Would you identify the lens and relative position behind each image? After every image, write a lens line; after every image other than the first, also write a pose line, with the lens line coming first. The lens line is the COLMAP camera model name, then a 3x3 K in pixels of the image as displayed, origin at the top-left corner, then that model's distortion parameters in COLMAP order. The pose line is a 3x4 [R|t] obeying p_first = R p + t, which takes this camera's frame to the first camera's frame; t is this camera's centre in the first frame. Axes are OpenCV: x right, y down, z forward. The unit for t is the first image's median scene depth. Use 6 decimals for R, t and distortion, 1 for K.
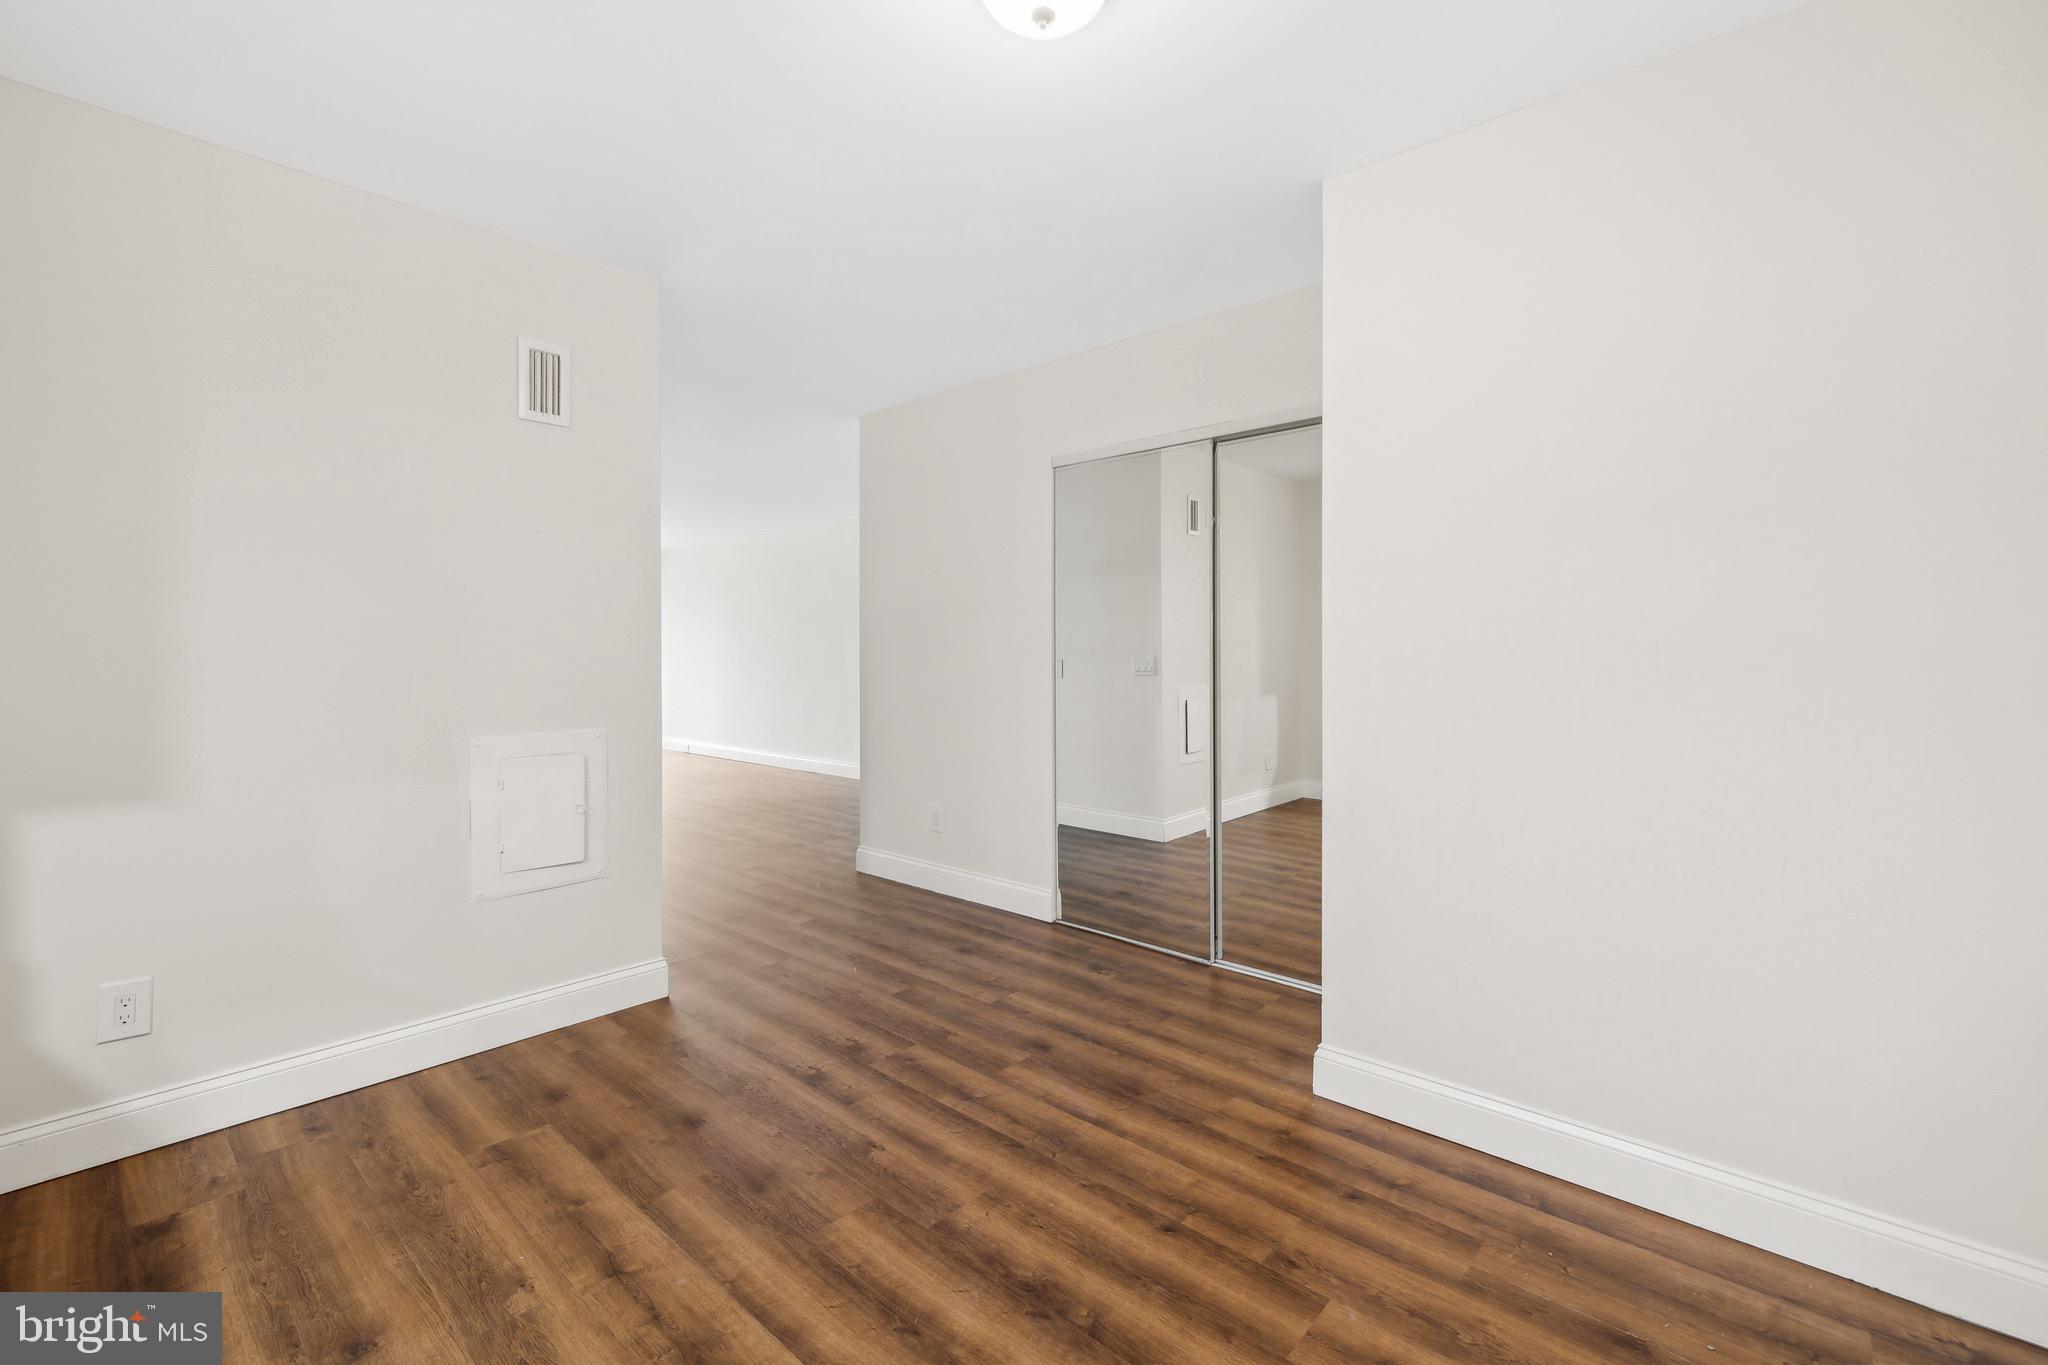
lens RADIAL K [[864.2, 0, 1029.7], [0, 864.2, 679.2], [0, 0, 1]] dist [0.000466, -0.000382]
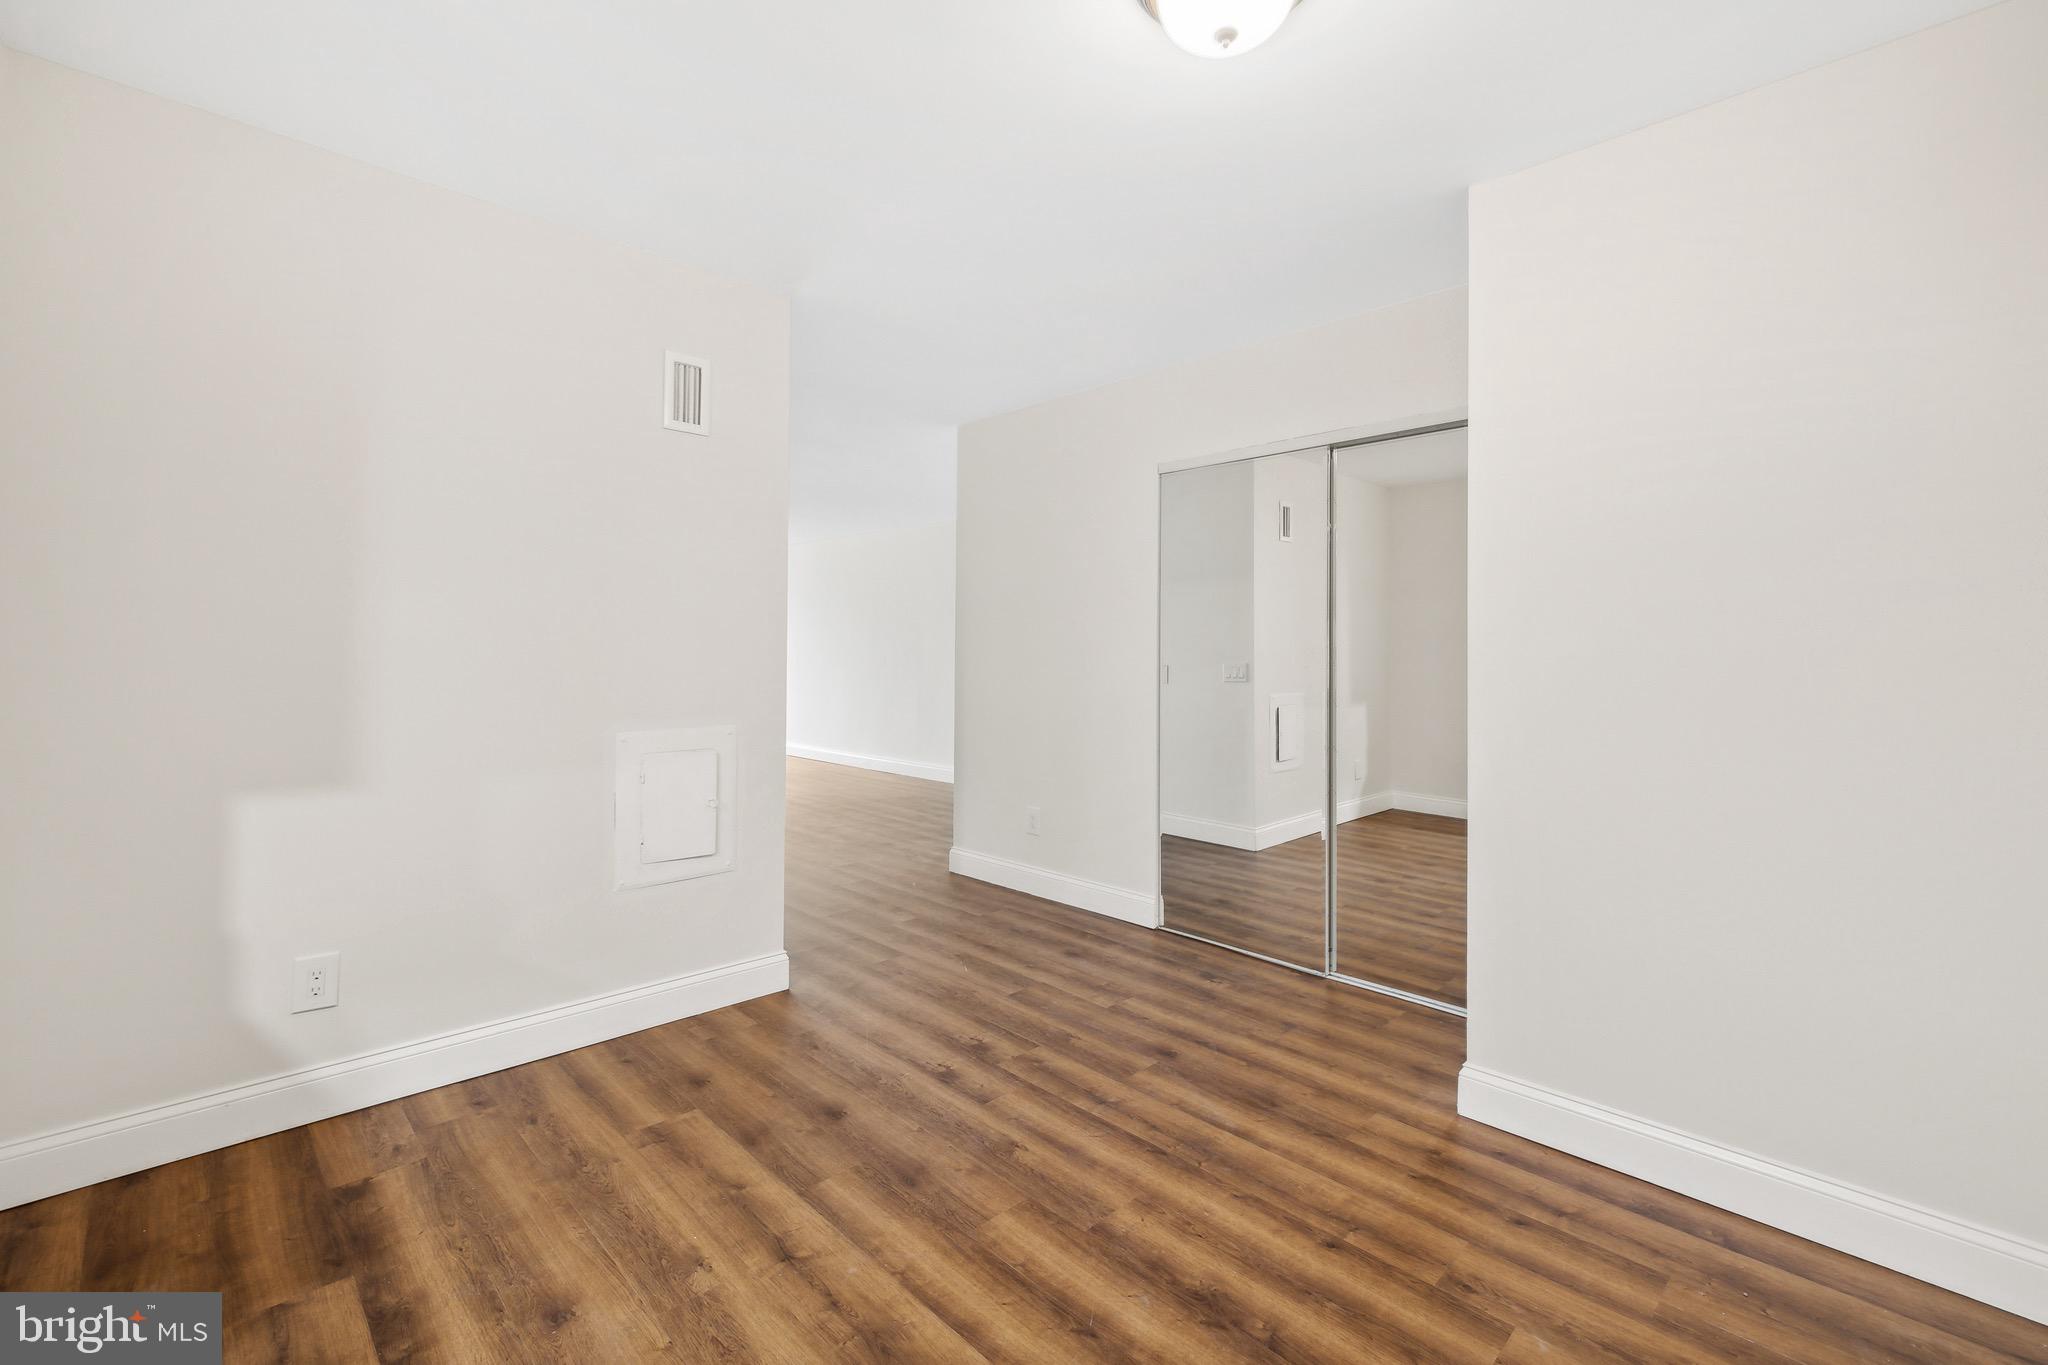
lens RADIAL K [[864.2, 0, 1020.1], [0, 864.2, 667.3], [0, 0, 1]] dist [0.000466, -0.000382]
pose [[0.997779, 0.012945, -0.065343, -0.121260], [-0.014080, 0.999757, -0.016939, -0.000889], [0.065108, 0.017821, 0.997719, -0.016098]]
